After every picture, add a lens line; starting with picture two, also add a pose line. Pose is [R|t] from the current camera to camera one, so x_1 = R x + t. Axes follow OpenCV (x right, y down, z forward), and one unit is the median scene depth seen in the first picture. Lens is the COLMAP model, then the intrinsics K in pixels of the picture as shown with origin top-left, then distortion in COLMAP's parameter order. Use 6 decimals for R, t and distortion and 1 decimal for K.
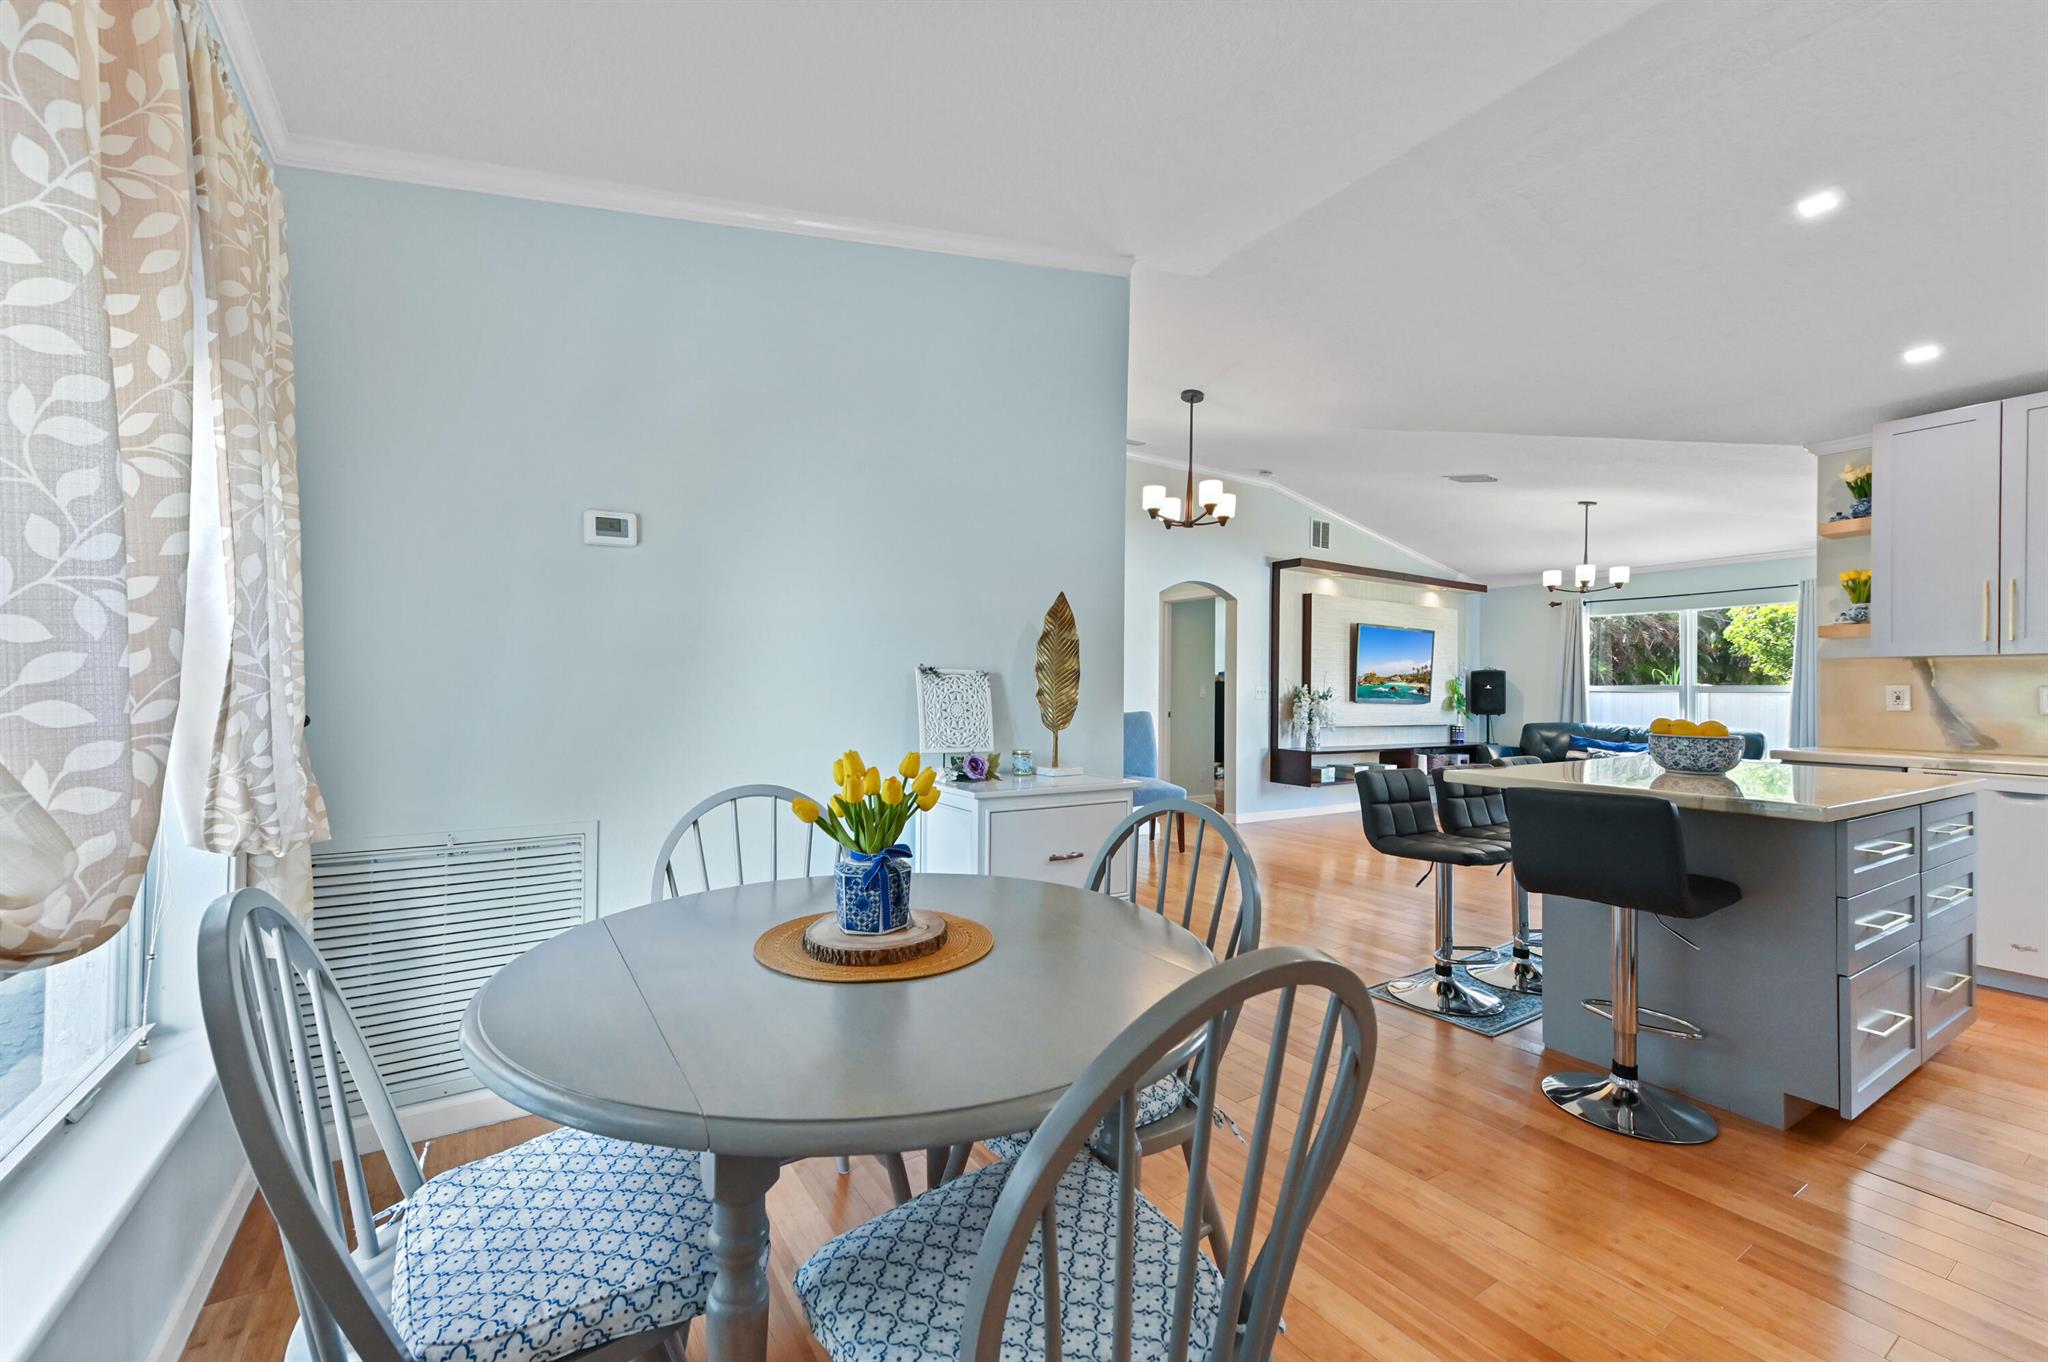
lens RADIAL K [[816.6, 0, 1000.9], [0, 816.6, 686.3], [0, 0, 1]] dist [0.010740, 0.000126]
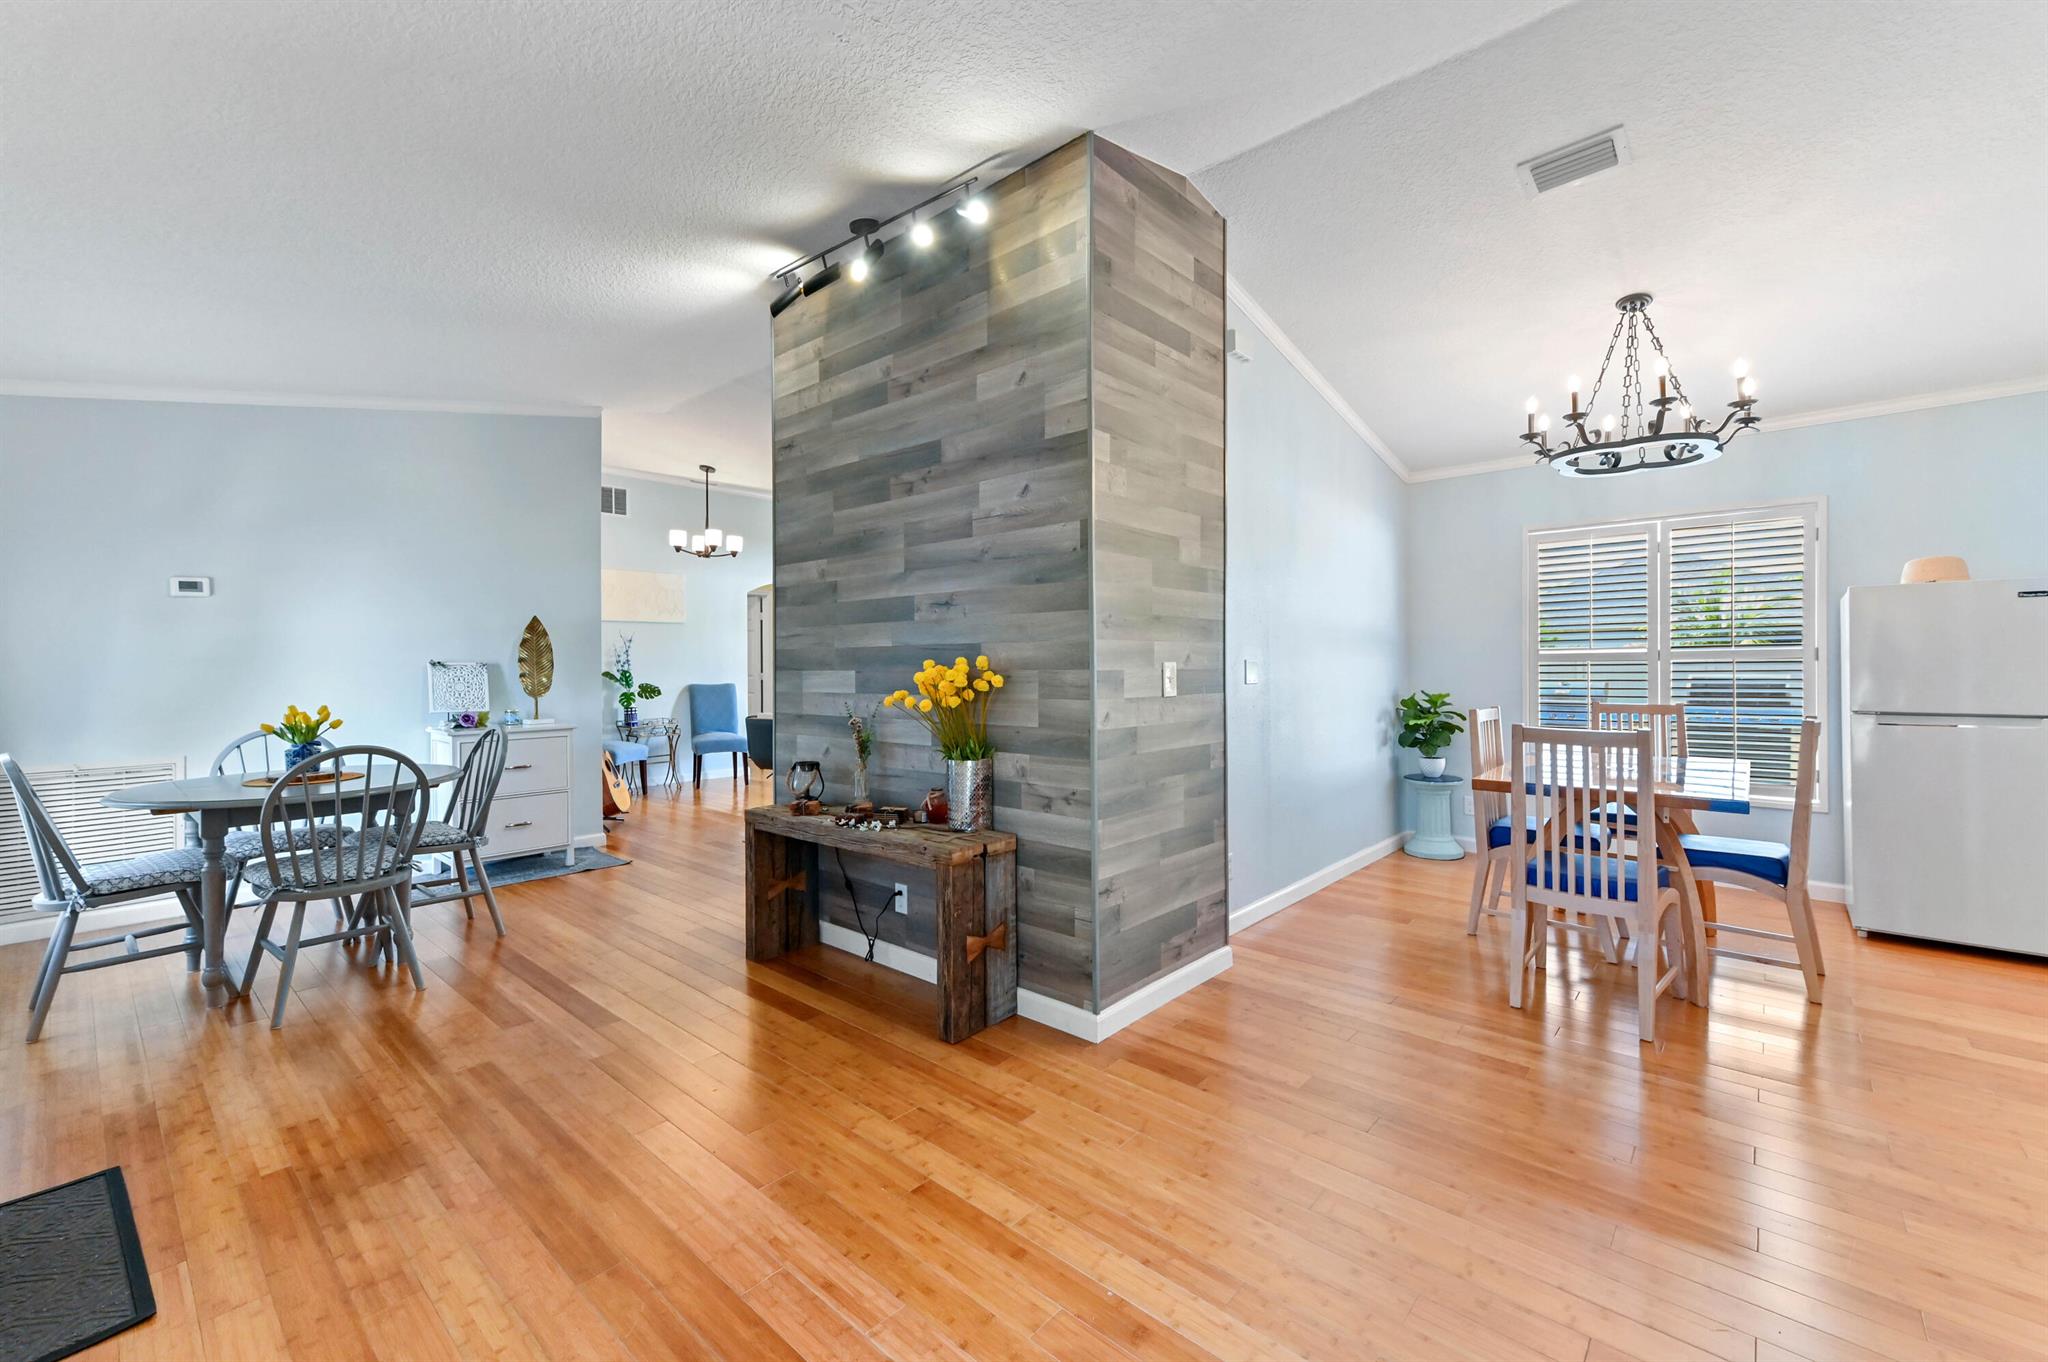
lens RADIAL K [[831.2, 0, 1027.4], [0, 831.2, 661.4], [0, 0, 1]] dist [0.014340, 0.000080]
pose [[0.958650, -0.014585, 0.284212, 0.222412], [0.012424, 0.999879, 0.009403, -0.009510], [-0.284315, -0.005483, 0.958715, -0.378791]]
